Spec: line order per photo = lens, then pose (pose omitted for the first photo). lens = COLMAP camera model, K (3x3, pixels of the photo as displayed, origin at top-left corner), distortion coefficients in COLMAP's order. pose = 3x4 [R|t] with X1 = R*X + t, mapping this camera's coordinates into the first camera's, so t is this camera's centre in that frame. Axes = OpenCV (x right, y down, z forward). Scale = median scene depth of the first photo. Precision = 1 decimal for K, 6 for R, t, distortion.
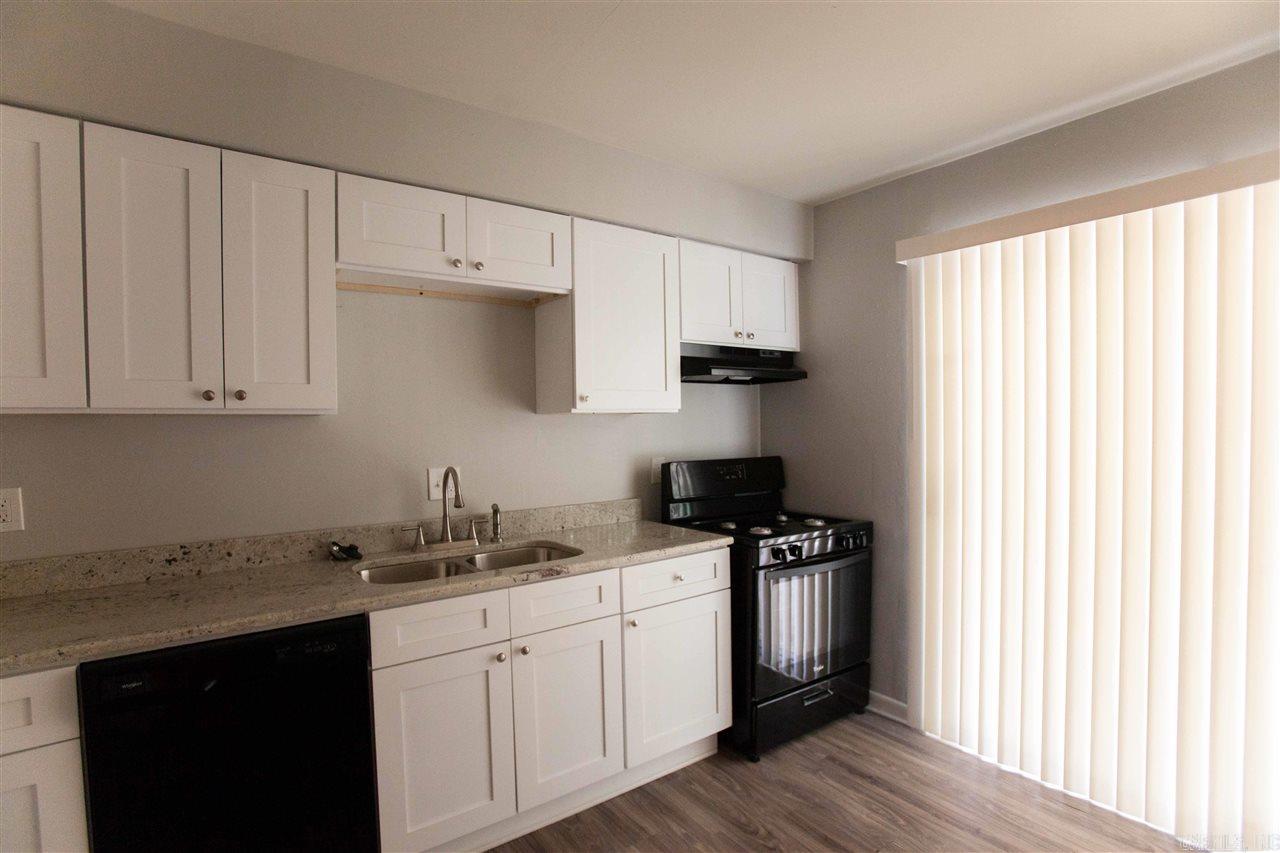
lens RADIAL K [[625.8, 0, 640.0], [0, 625.8, 426.5], [0, 0, 1]] dist [-0.058716, 0.034118]
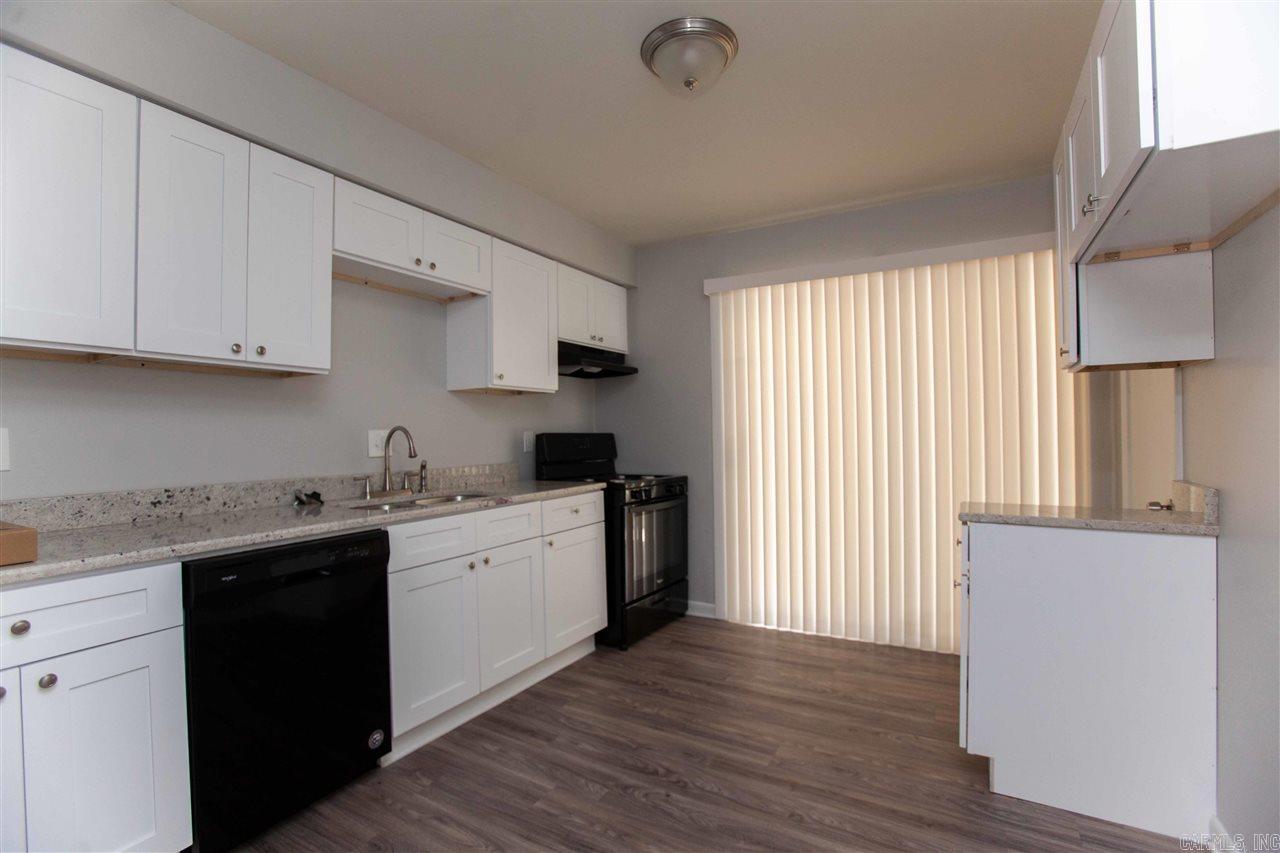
lens RADIAL K [[589.9, 0, 637.8], [0, 589.9, 400.5], [0, 0, 1]] dist [0.000373, 0.000187]
pose [[0.918301, 0.019795, 0.395389, -0.310919], [0.007024, 0.997777, -0.066267, 0.087790], [-0.395821, 0.063630, 0.916120, -0.225126]]
